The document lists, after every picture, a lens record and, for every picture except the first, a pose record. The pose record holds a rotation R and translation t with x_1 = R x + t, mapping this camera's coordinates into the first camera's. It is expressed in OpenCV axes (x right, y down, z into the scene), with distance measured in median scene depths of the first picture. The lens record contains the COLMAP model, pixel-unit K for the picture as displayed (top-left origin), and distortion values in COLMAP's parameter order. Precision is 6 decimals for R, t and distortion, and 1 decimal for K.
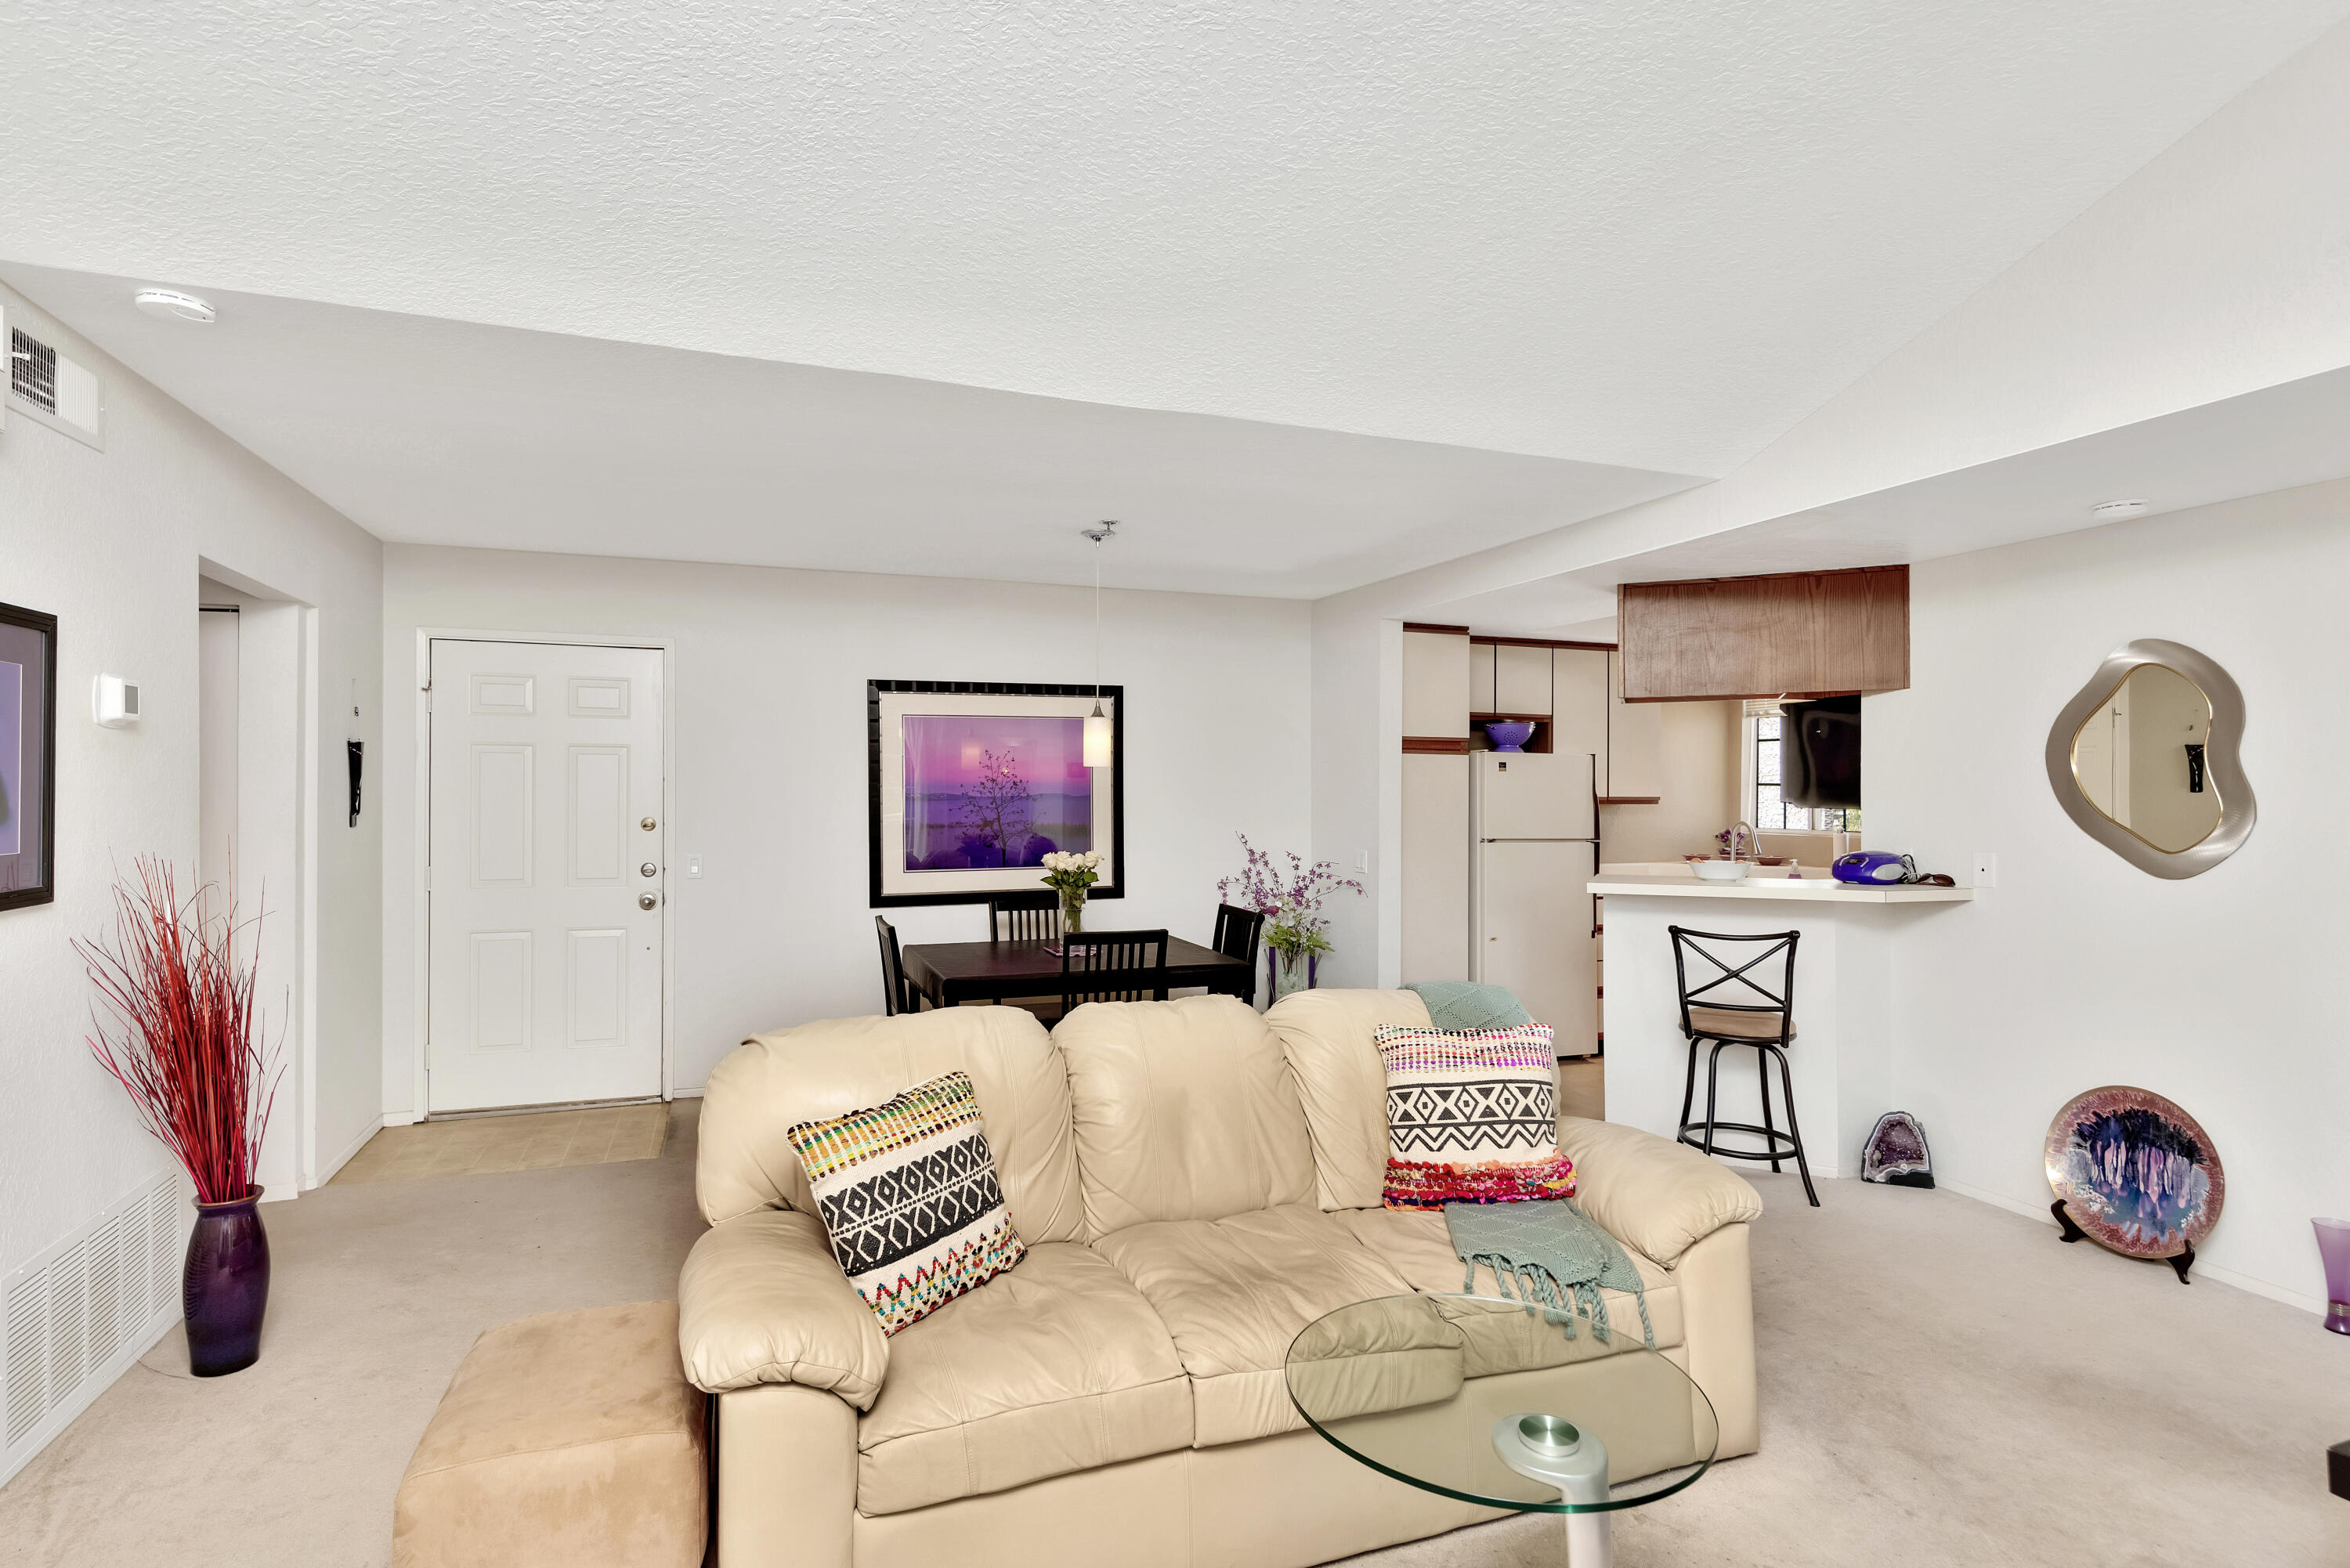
lens RADIAL K [[1198.3, 0, 1175.0], [0, 1198.3, 784.0], [0, 0, 1]] dist [0.015570, 0.000069]
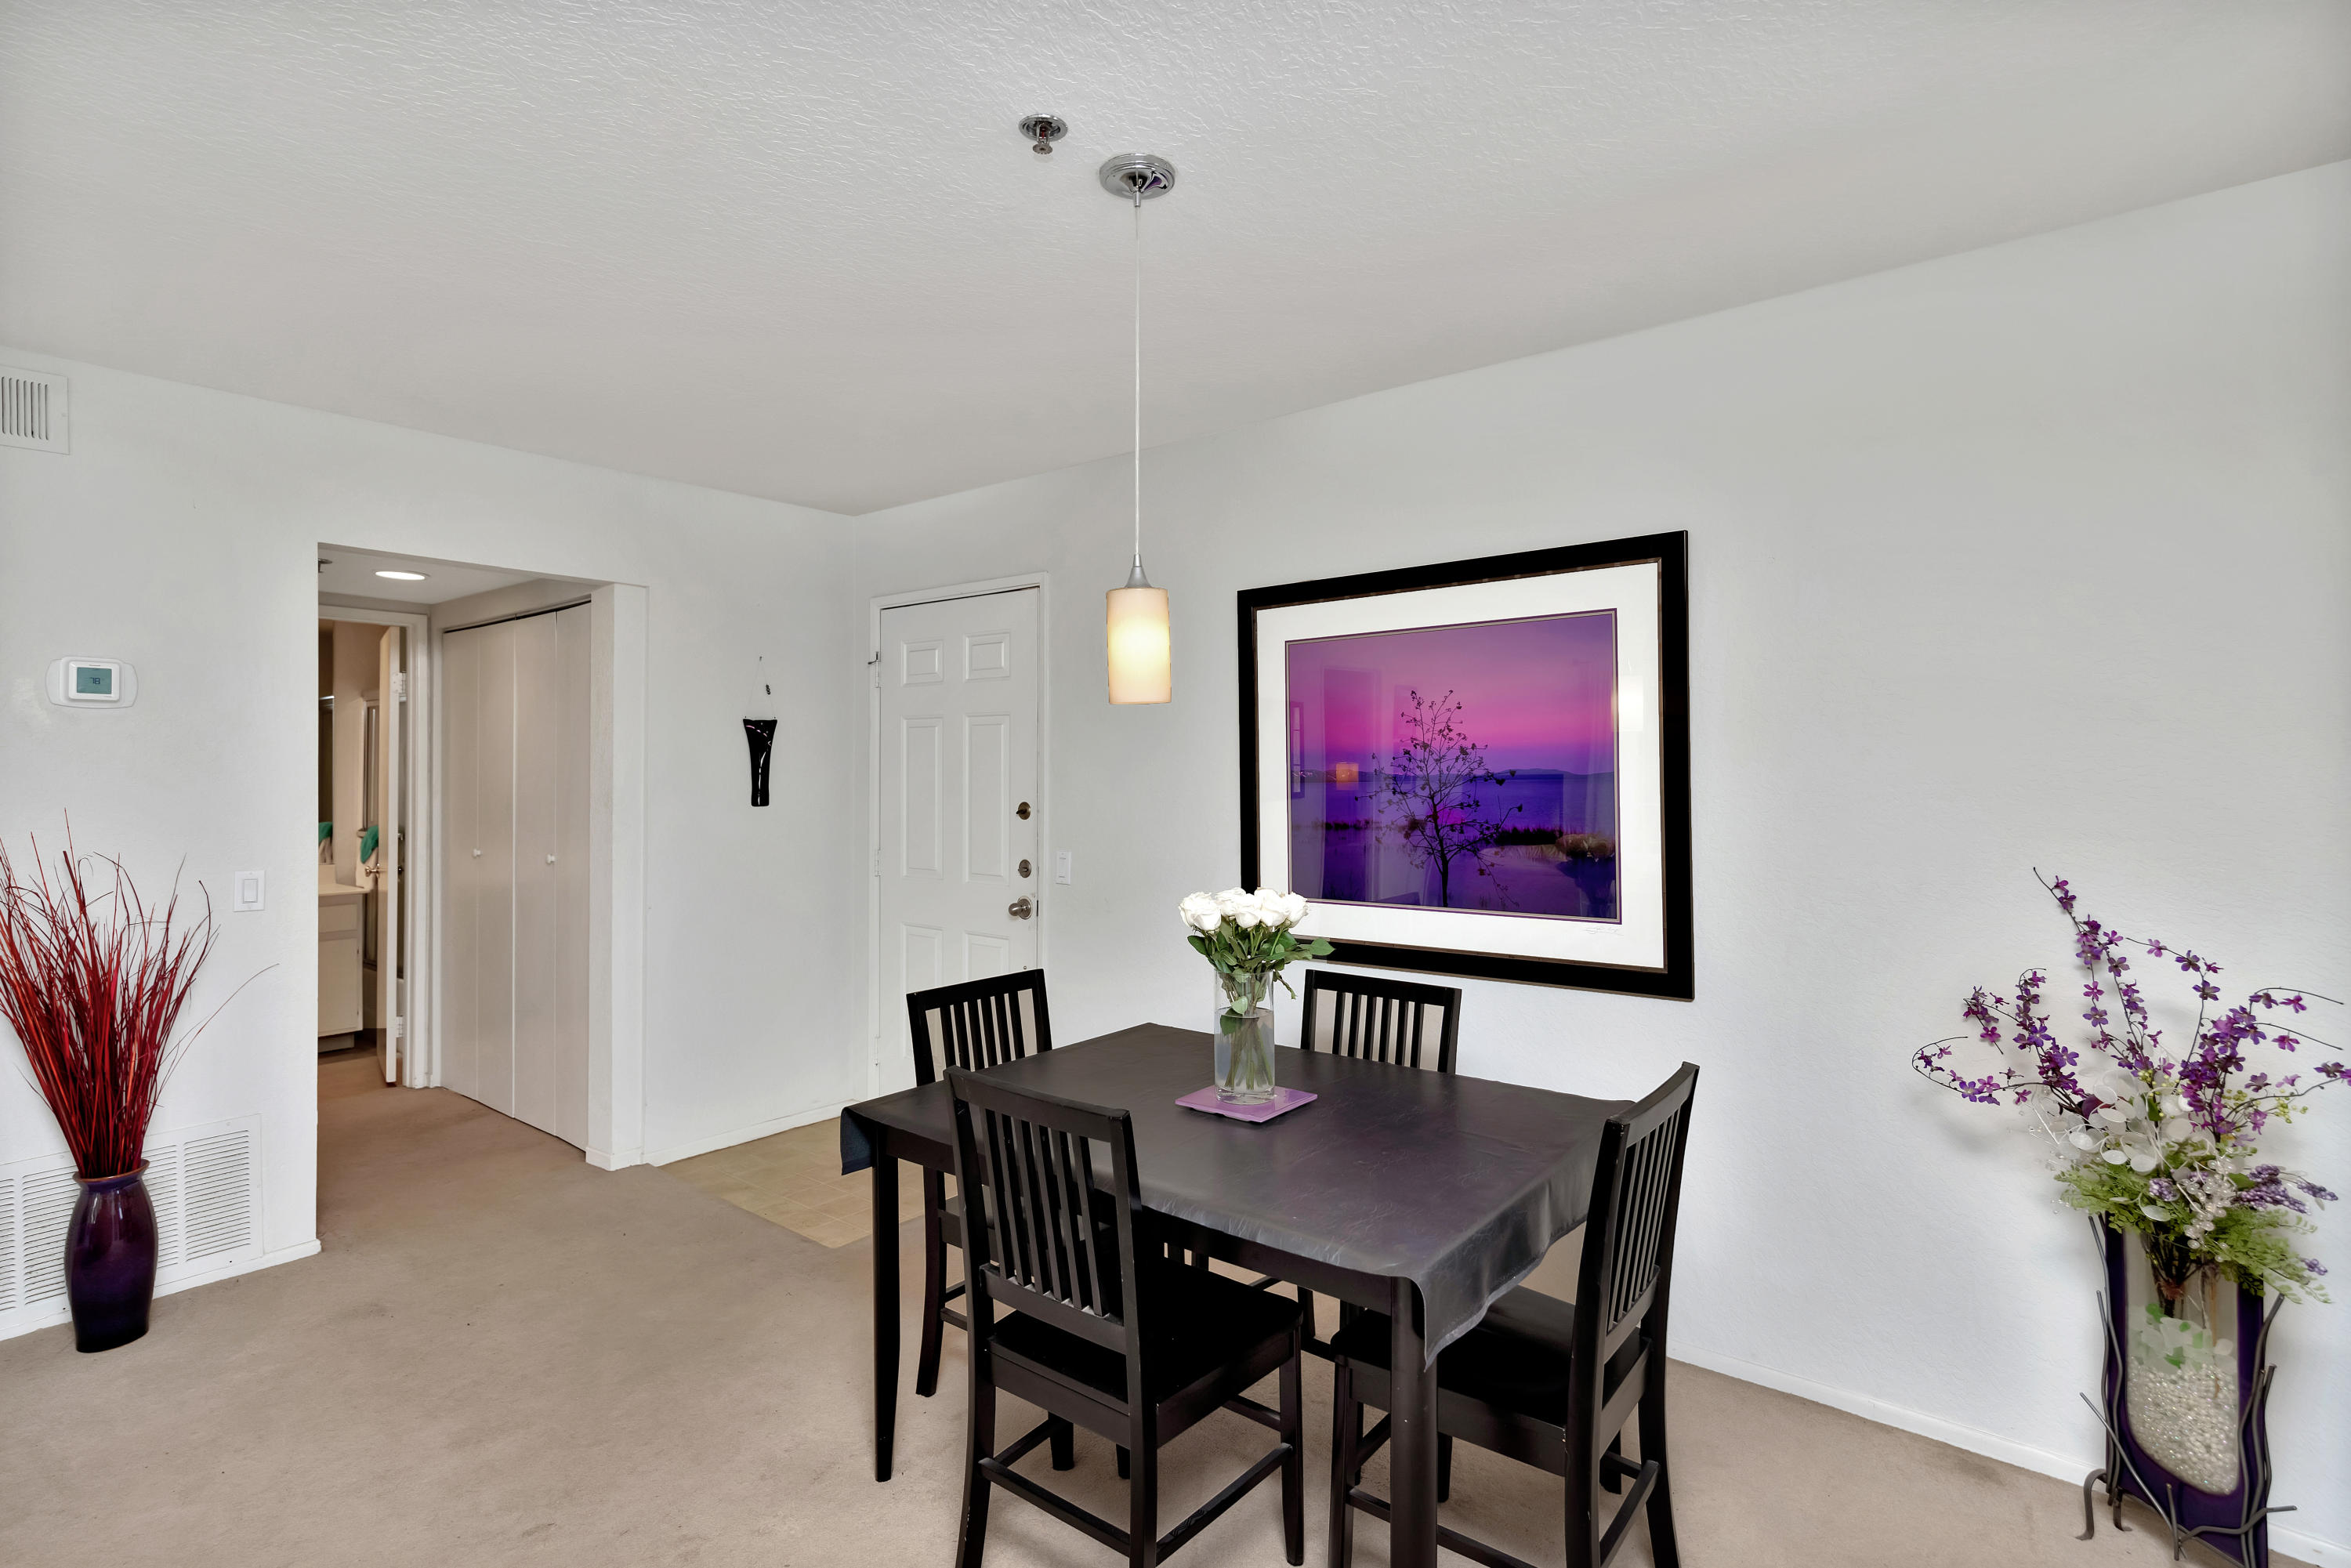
lens RADIAL K [[1173.0, 0, 1174.0], [0, 1173.0, 753.0], [0, 0, 1]] dist [0.000384, 0.000214]
pose [[0.490463, -0.022609, -0.871169, 0.341237], [0.003831, 0.999710, -0.023788, 0.016725], [0.871454, 0.008329, 0.490407, 0.852441]]
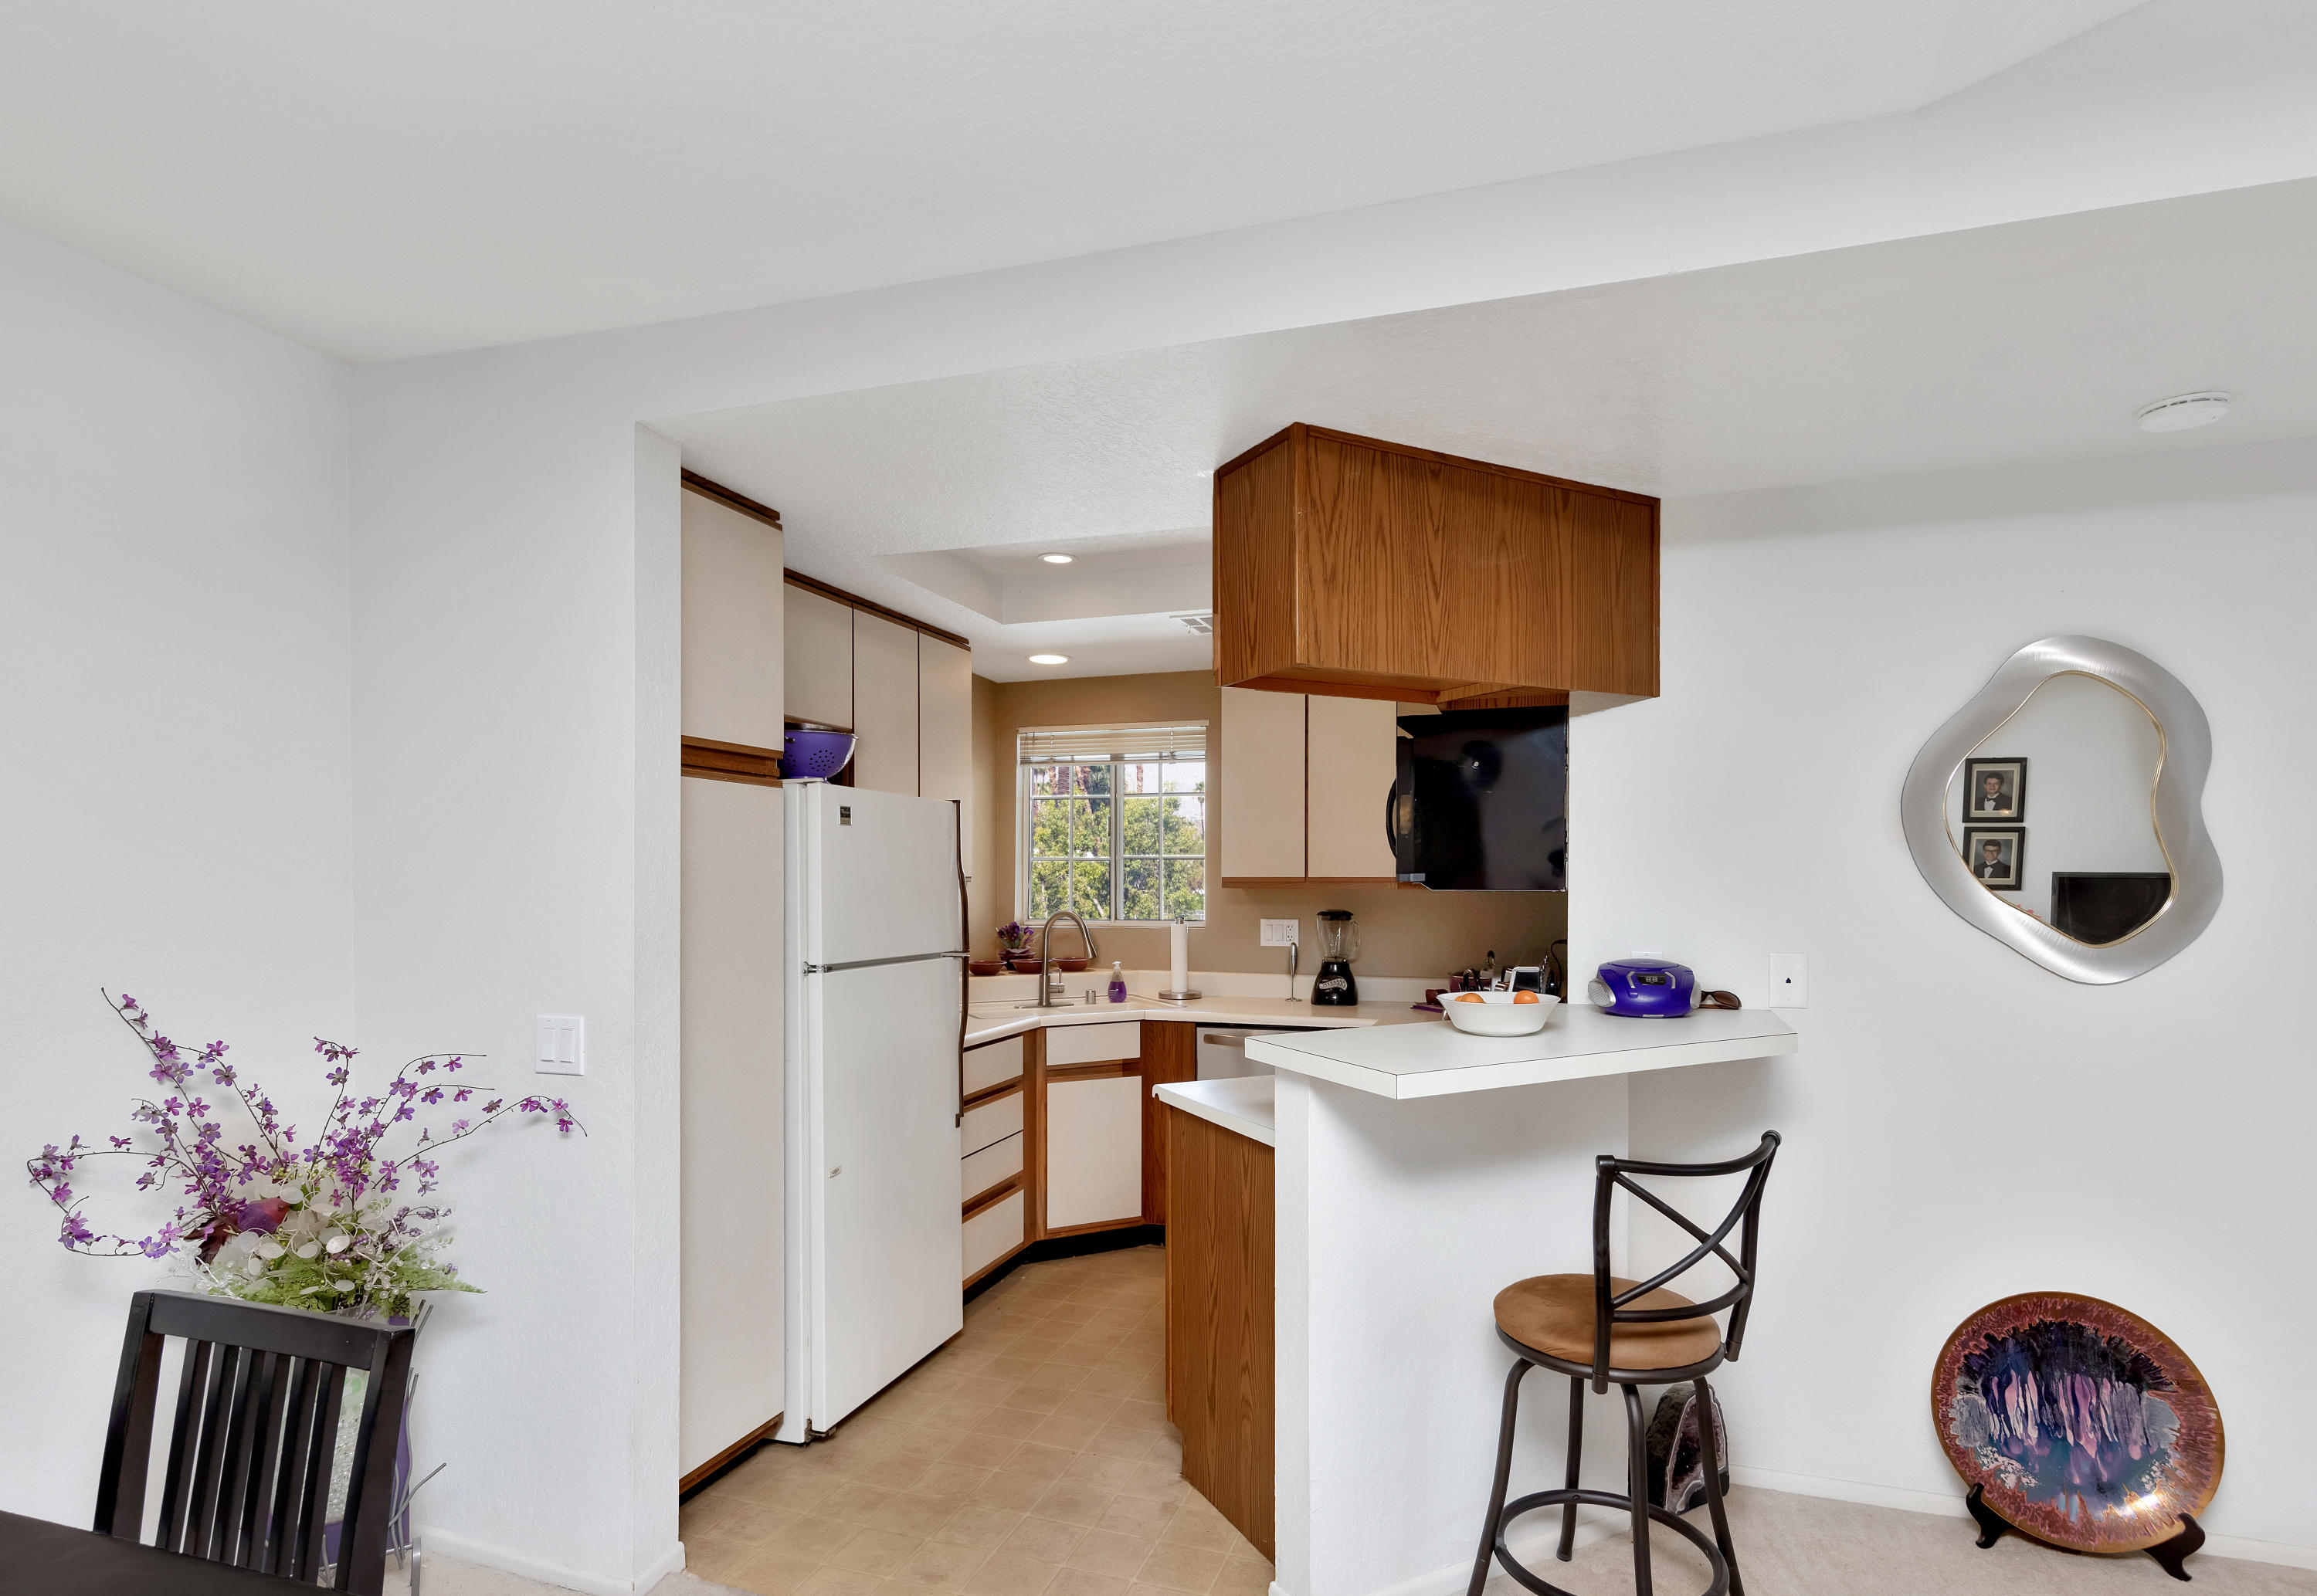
lens RADIAL K [[1182.6, 0, 1184.5], [0, 1182.6, 876.1], [0, 0, 1]] dist [0.001404, 0.001292]
pose [[0.620384, -0.005547, 0.784278, -0.027485], [0.000766, 0.999979, 0.006467, 0.010263], [-0.784298, -0.003412, 0.620375, 0.822886]]
